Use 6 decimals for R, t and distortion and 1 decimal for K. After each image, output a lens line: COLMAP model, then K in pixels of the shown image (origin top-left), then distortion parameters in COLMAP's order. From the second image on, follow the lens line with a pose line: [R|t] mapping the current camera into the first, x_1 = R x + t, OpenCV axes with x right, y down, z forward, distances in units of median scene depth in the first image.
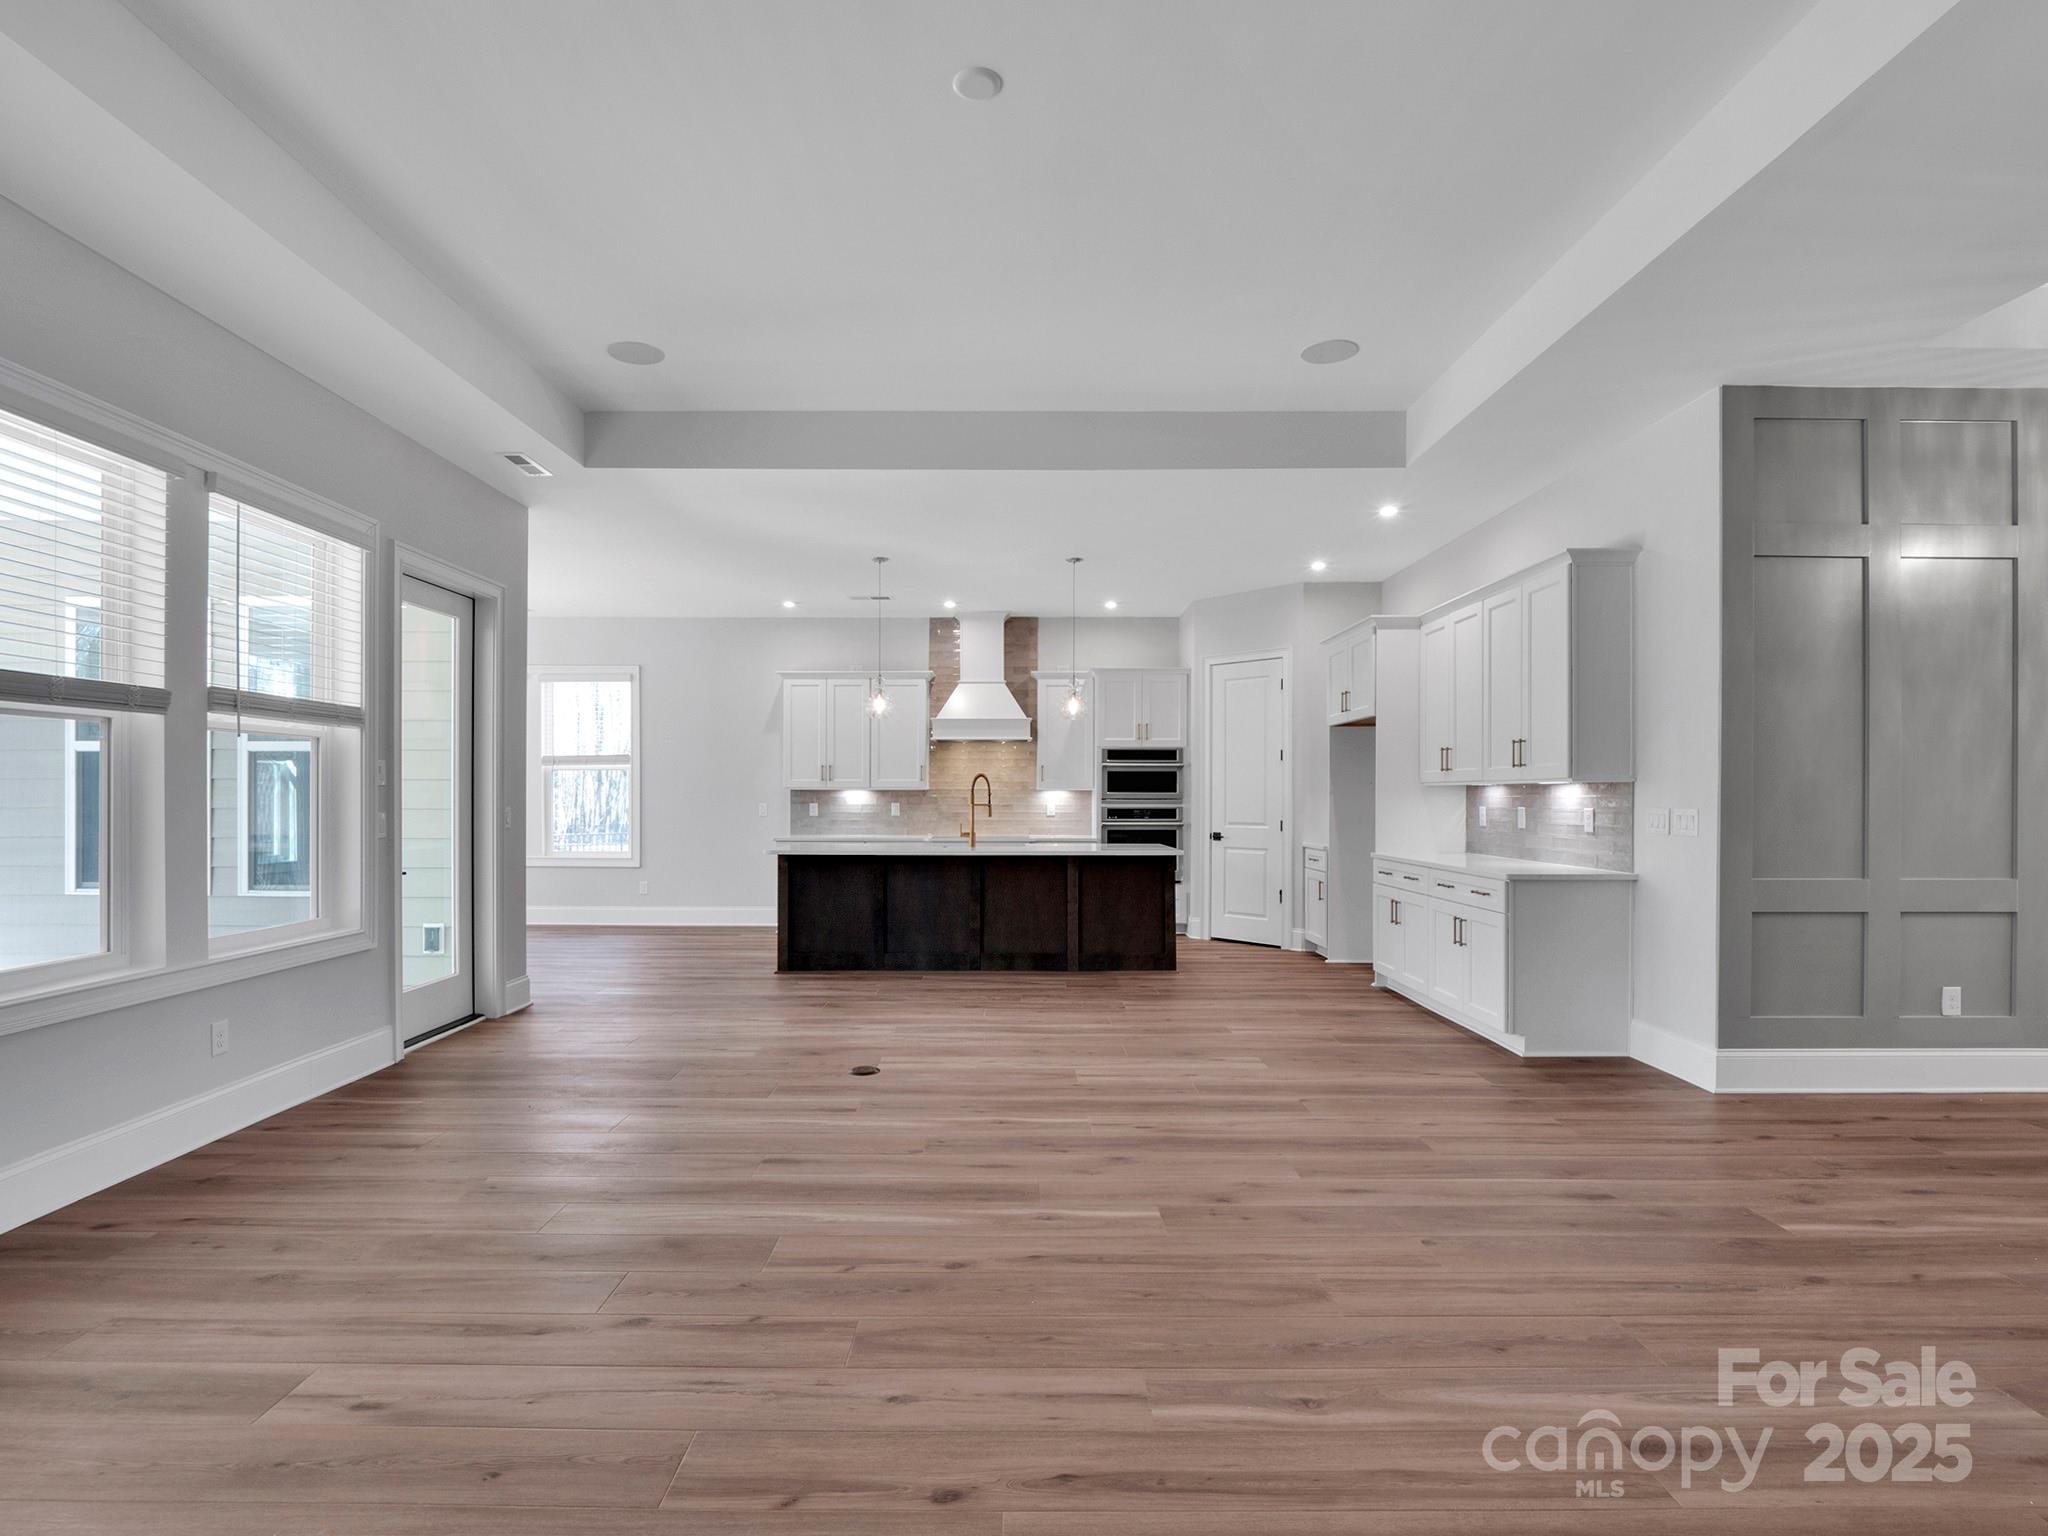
lens RADIAL K [[1006.5, 0, 1000.2], [0, 1006.5, 788.3], [0, 0, 1]] dist [-0.034774, -0.000369]
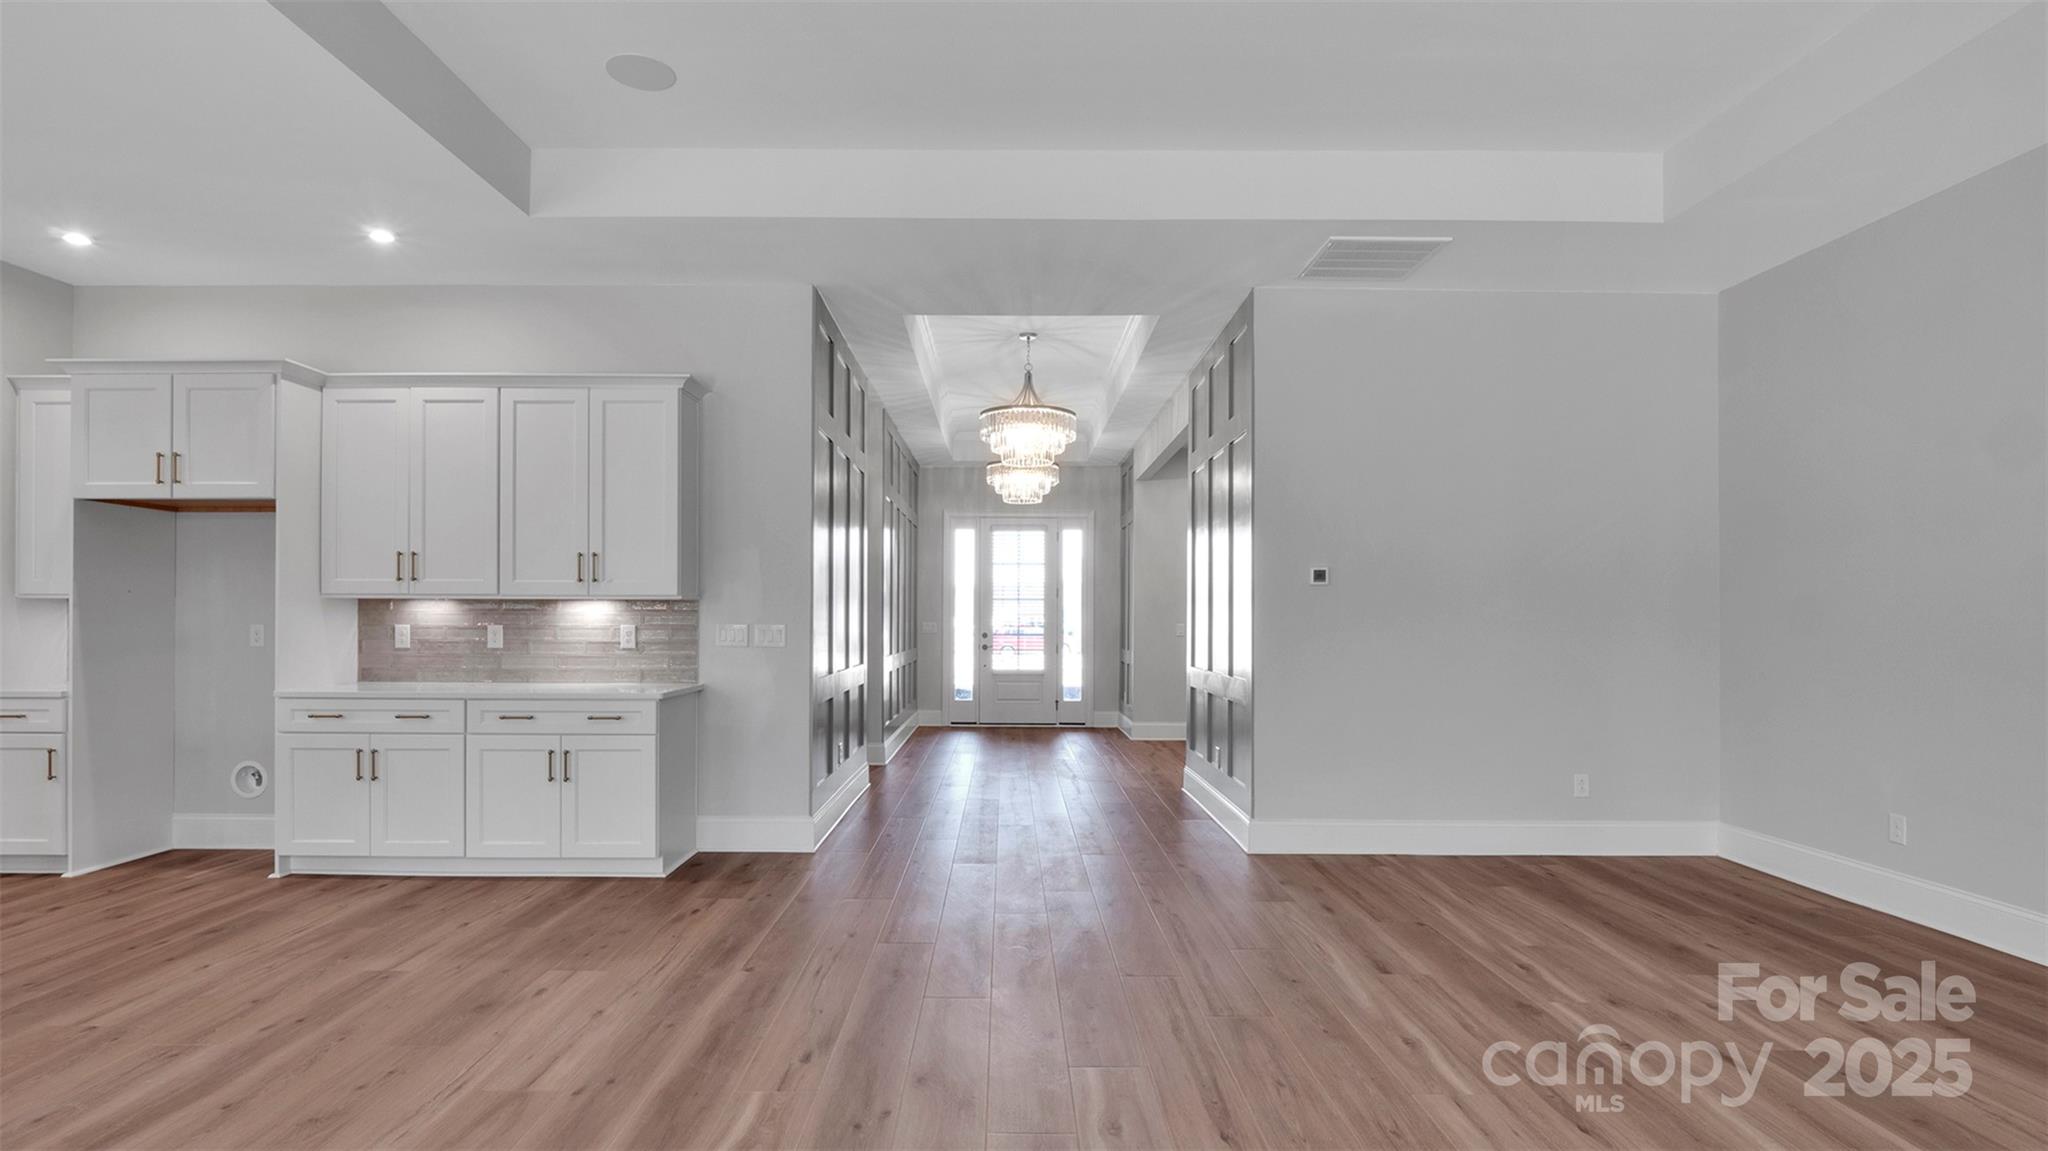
lens RADIAL K [[1014.5, 0, 1015.4], [0, 1014.5, 598.3], [0, 0, 1]] dist [-0.025946, -0.000052]
pose [[-0.010755, 0.015785, 0.999818, -0.470723], [-0.009866, 0.999825, -0.015892, 0.006494], [-0.999893, -0.010035, -0.010597, 0.660874]]
